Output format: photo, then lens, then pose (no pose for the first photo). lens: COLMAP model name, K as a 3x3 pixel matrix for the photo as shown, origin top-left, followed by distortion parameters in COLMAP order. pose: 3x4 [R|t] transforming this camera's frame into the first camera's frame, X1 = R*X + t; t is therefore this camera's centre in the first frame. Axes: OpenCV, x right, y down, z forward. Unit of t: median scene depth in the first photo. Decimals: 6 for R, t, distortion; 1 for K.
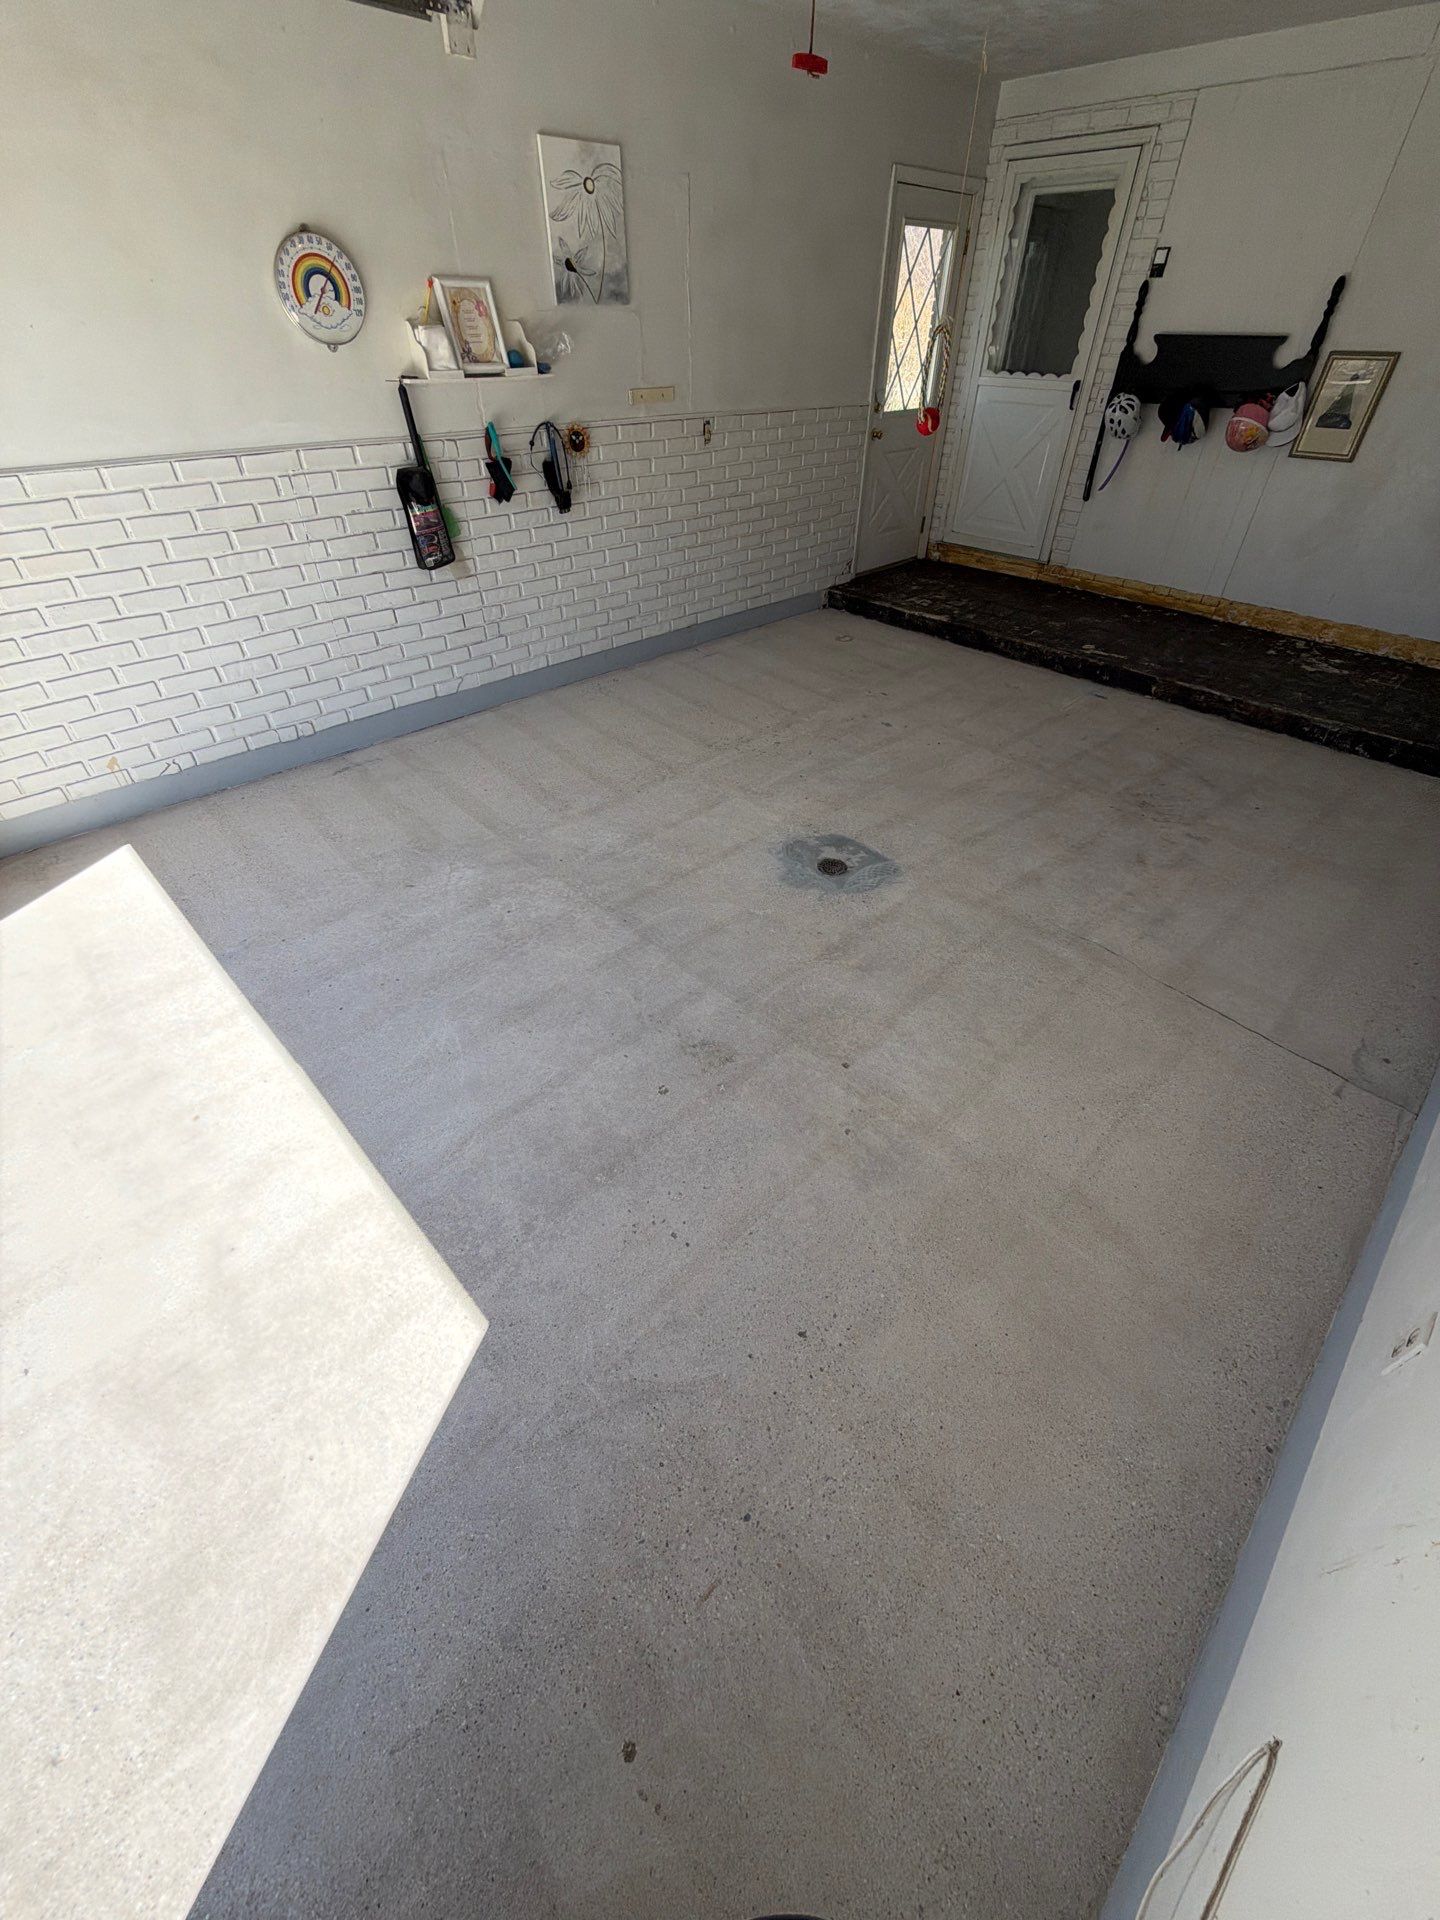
lens RADIAL K [[761.0, 0, 723.7], [0, 761.0, 962.8], [0, 0, 1]] dist [0.001359, -0.000523]
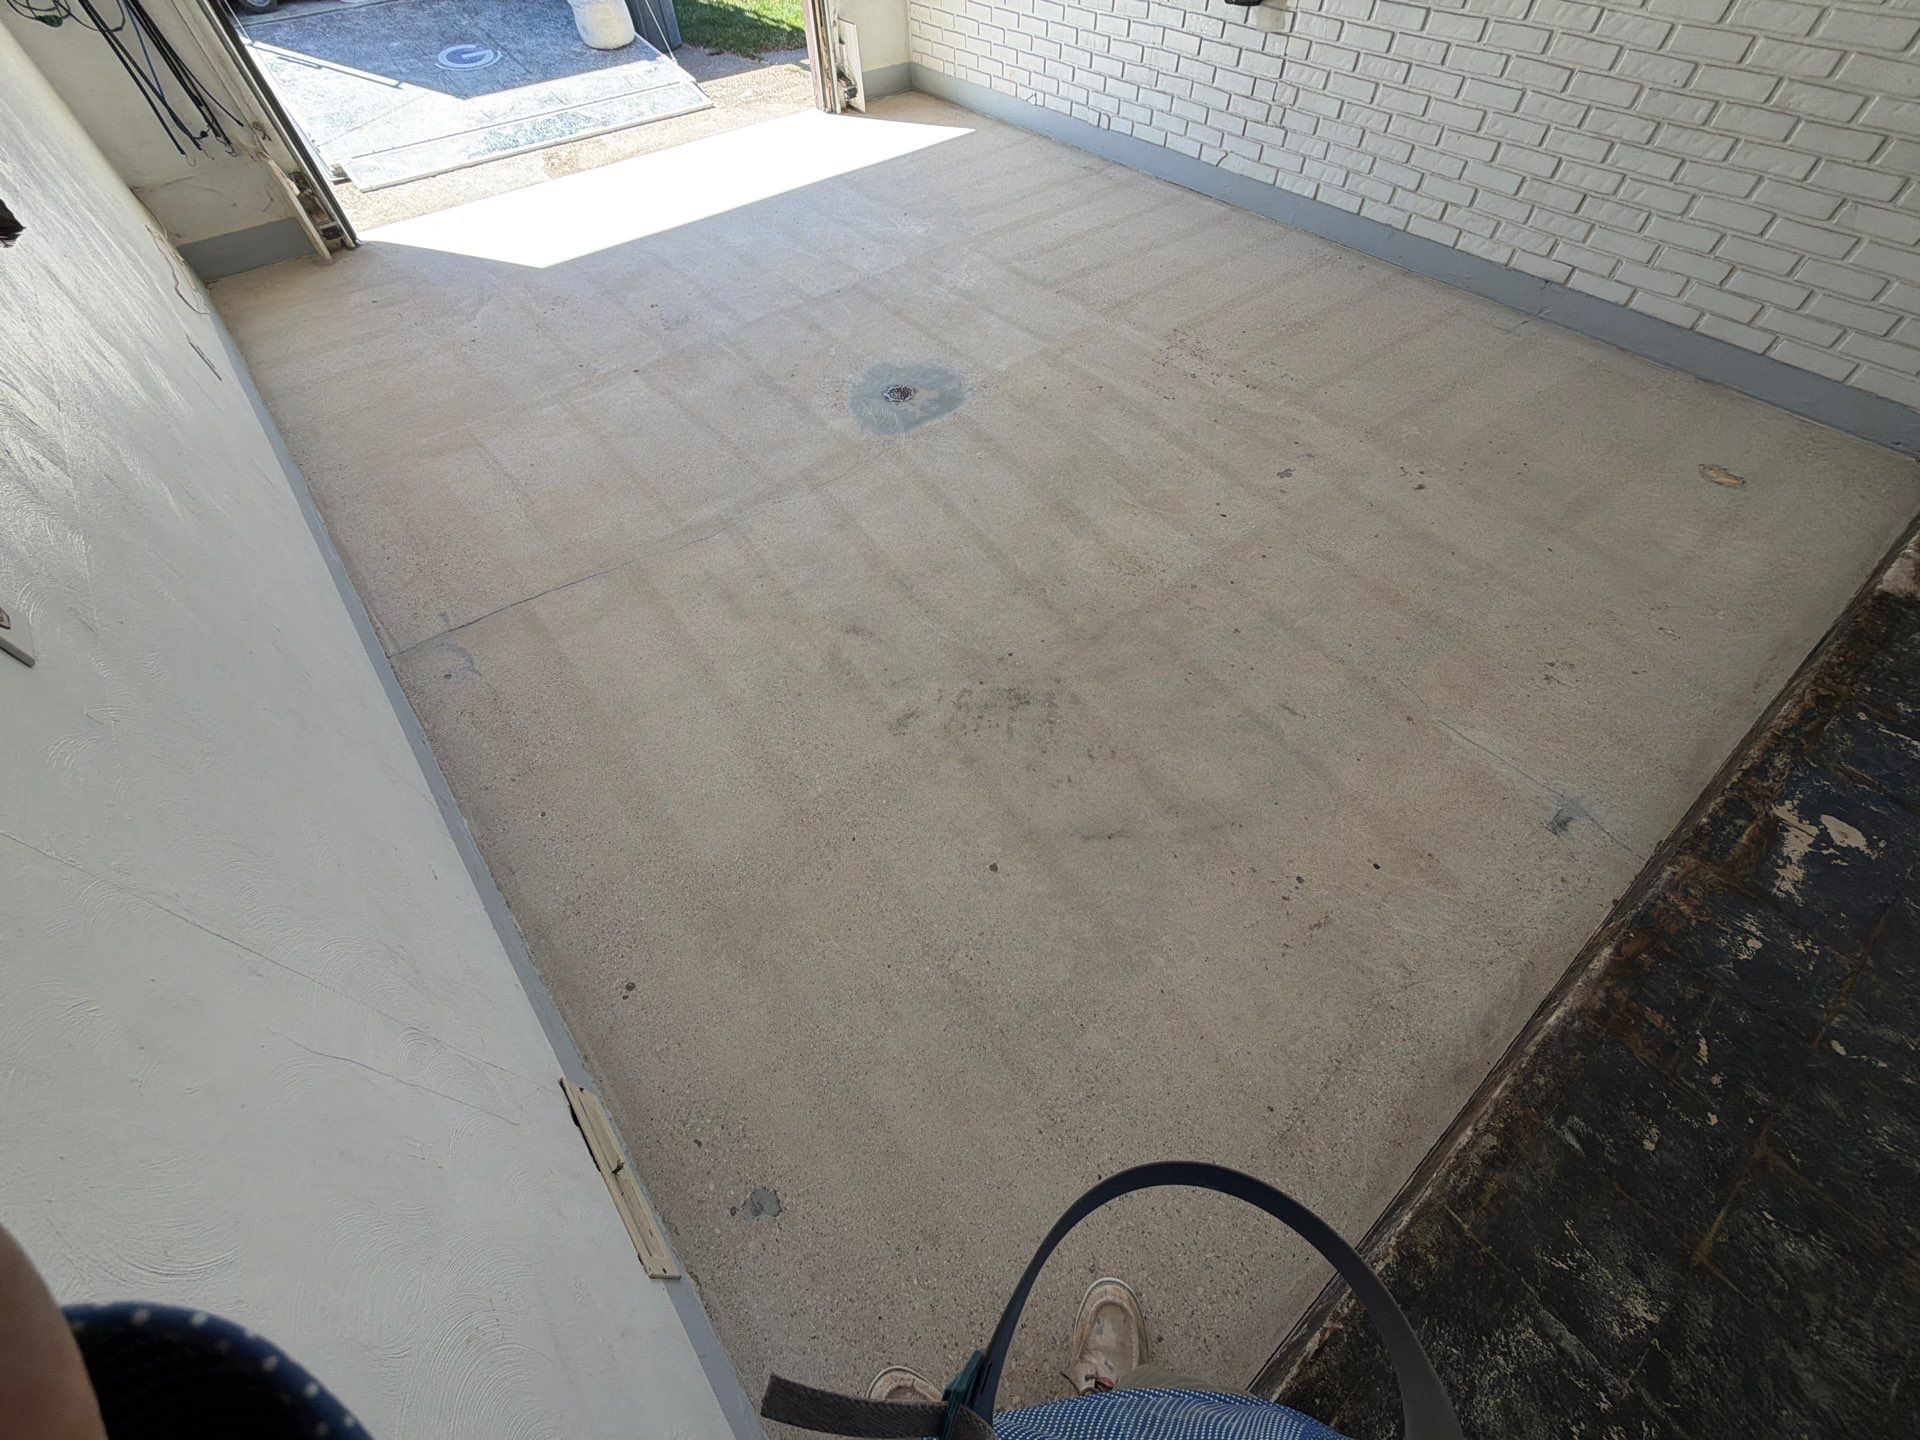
lens RADIAL K [[761.0, 0, 961.0], [0, 761.0, 731.0], [0, 0, 1]] dist [0.001359, -0.000523]
pose [[-0.092664, 0.799108, -0.594003, 0.859612], [-0.628499, 0.415762, 0.657366, -0.516454], [0.772271, 0.434245, 0.463713, 0.654786]]
